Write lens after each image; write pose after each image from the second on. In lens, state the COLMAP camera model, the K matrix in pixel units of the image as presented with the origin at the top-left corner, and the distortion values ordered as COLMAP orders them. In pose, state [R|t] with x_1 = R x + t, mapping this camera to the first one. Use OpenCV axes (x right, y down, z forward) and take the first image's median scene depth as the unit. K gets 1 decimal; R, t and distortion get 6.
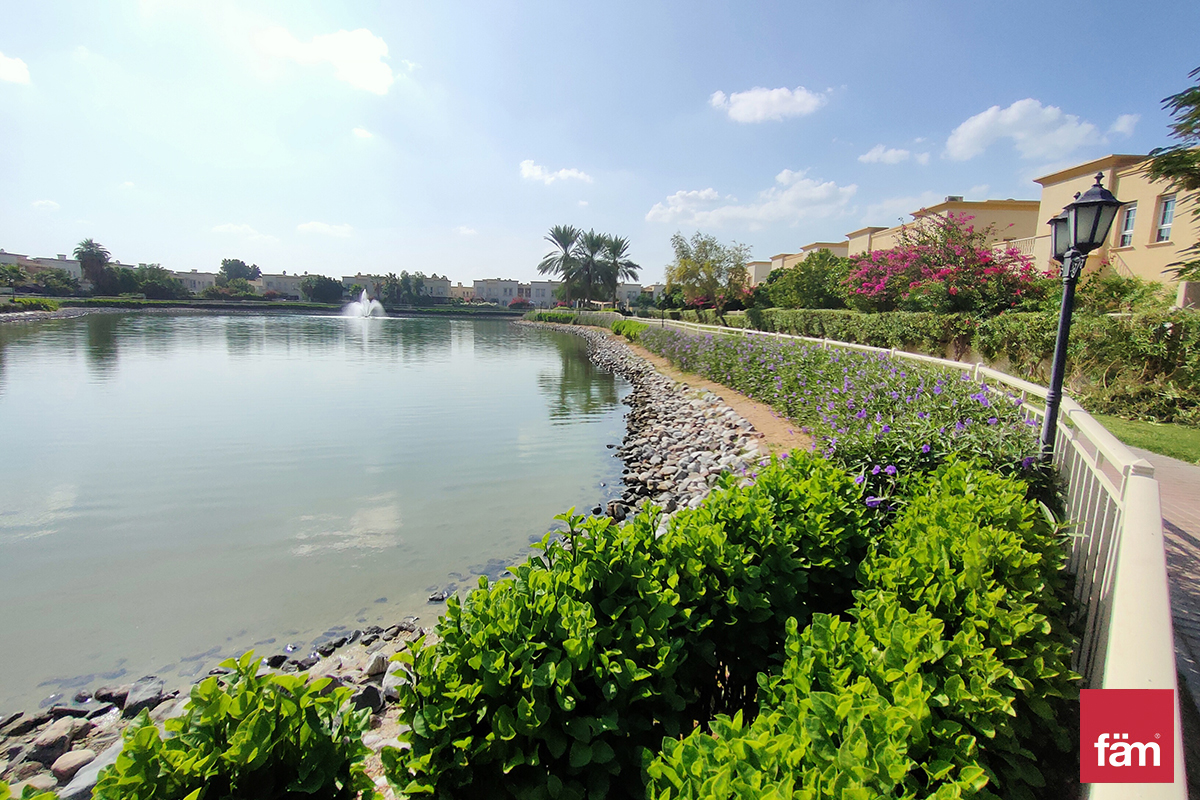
lens RADIAL K [[546.8, 0, 596.2], [0, 546.8, 382.8], [0, 0, 1]] dist [0.003774, 0.000960]
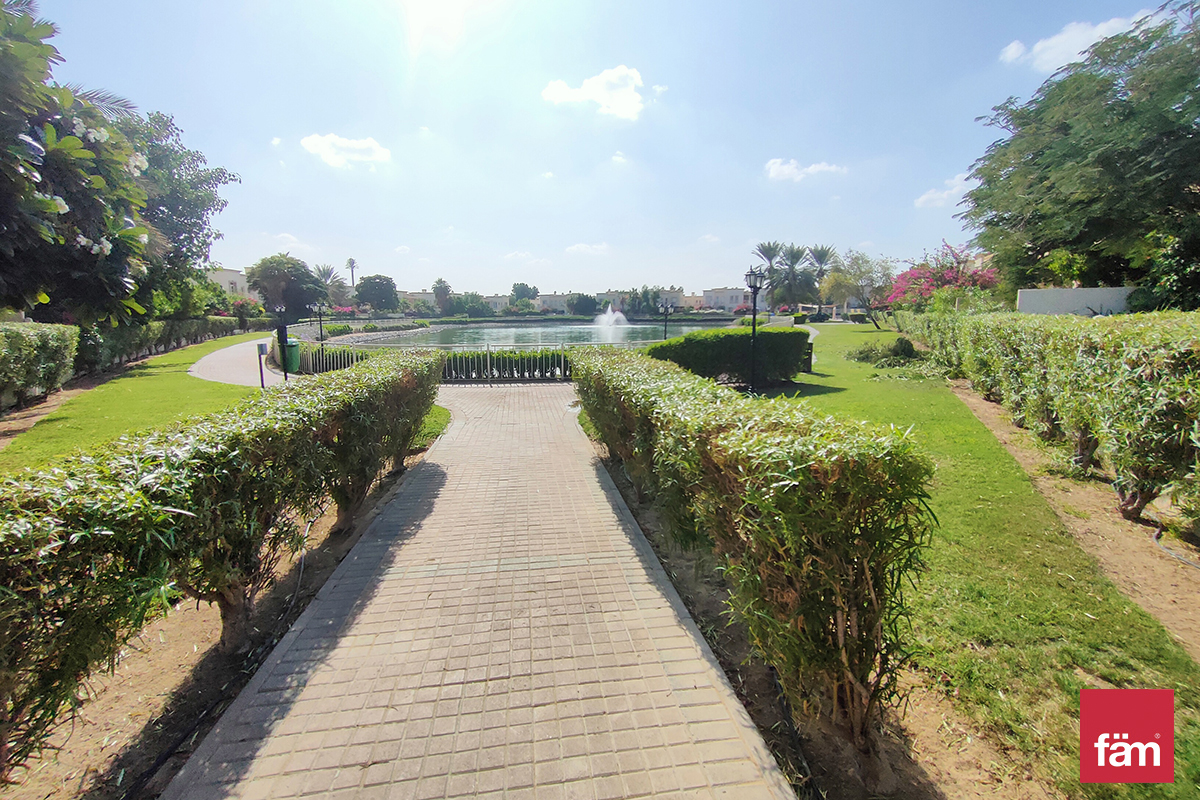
lens RADIAL K [[546.8, 0, 596.2], [0, 546.8, 382.8], [0, 0, 1]] dist [0.003774, 0.000960]
pose [[0.905670, 0.016627, -0.423656, 0.059077], [-0.021065, 0.999761, -0.005795, 0.013368], [0.423459, 0.014173, 0.905805, -0.107746]]
